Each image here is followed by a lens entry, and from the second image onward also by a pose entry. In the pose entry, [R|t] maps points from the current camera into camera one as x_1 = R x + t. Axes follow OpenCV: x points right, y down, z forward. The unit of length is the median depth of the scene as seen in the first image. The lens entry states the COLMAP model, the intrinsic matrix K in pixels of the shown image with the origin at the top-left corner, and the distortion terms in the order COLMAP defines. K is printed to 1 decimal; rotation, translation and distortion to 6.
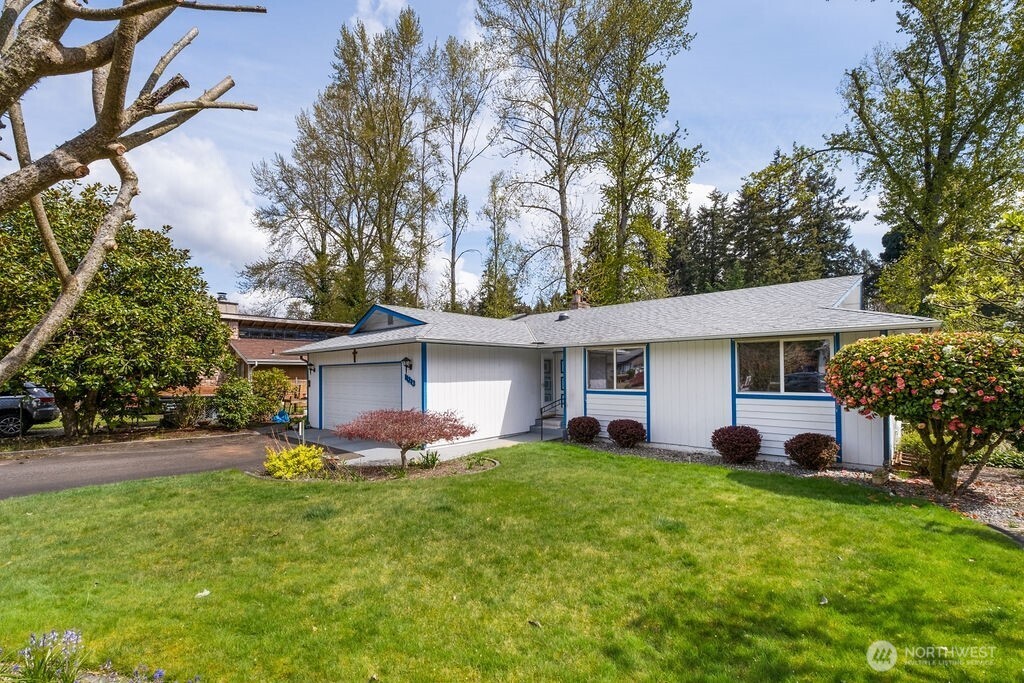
lens RADIAL K [[441.4, 0, 509.8], [0, 441.4, 371.0], [0, 0, 1]] dist [-0.002559, -0.000114]
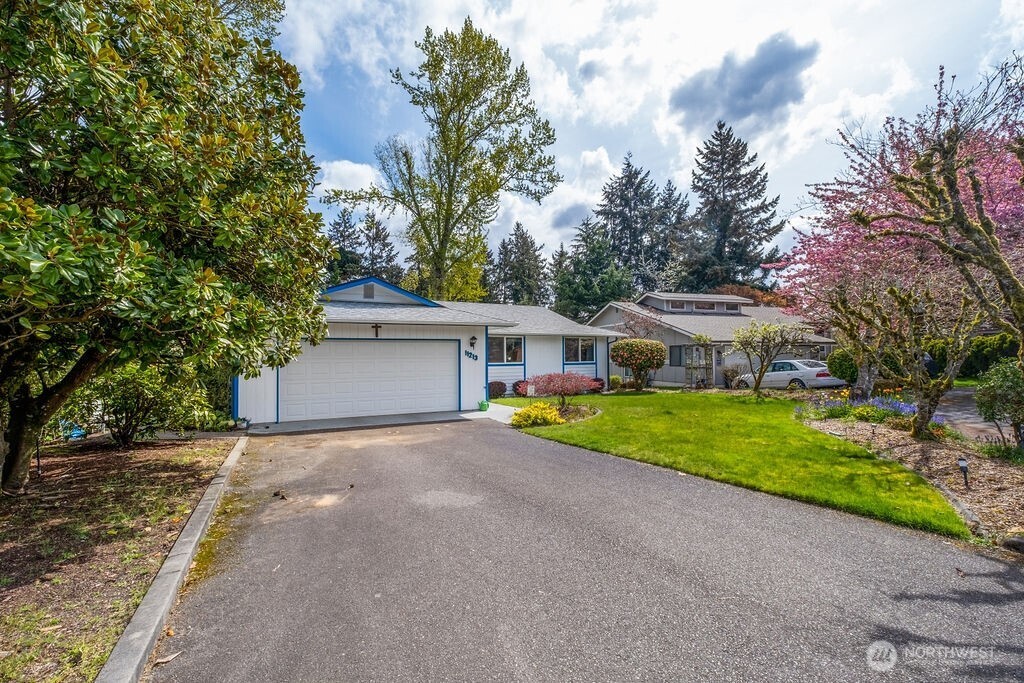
lens RADIAL K [[447.1, 0, 499.1], [0, 447.1, 354.5], [0, 0, 1]] dist [-0.002779, 0.000018]
pose [[0.352494, 0.009575, 0.935765, -0.675055], [-0.000584, 0.999950, -0.010012, 0.015261], [-0.935814, 0.002983, 0.352482, 0.247766]]
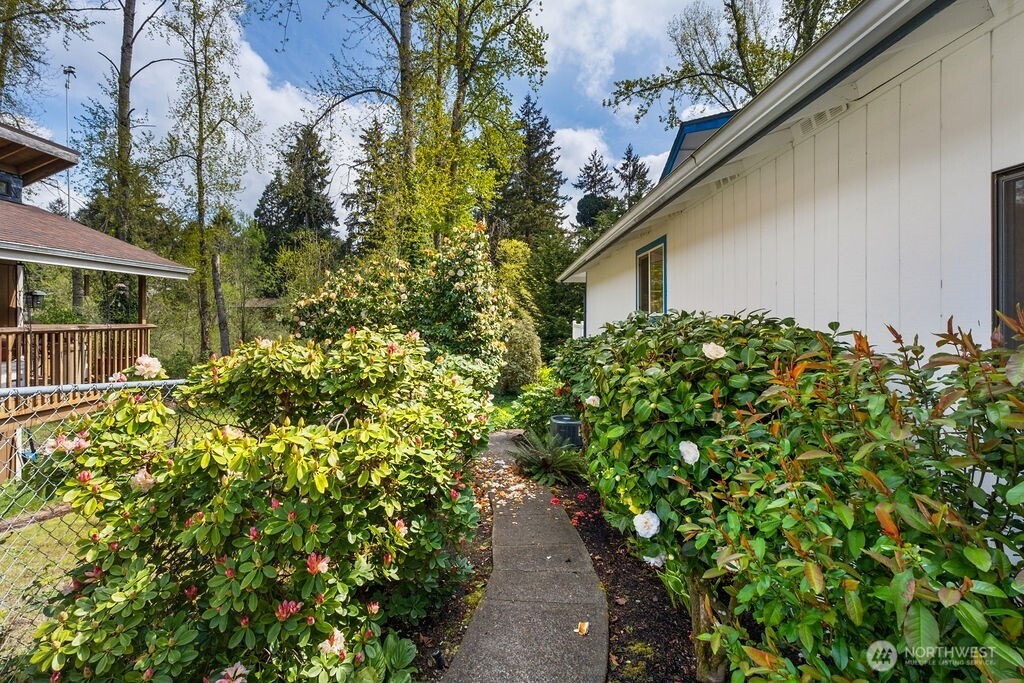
lens RADIAL K [[440.2, 0, 509.4], [0, 440.2, 318.7], [0, 0, 1]] dist [-0.002816, -0.000295]
pose [[0.741357, 0.001788, 0.671109, -0.303001], [-0.008920, 0.999934, 0.007189, 0.015425], [-0.671052, -0.011316, 0.741324, 0.823318]]
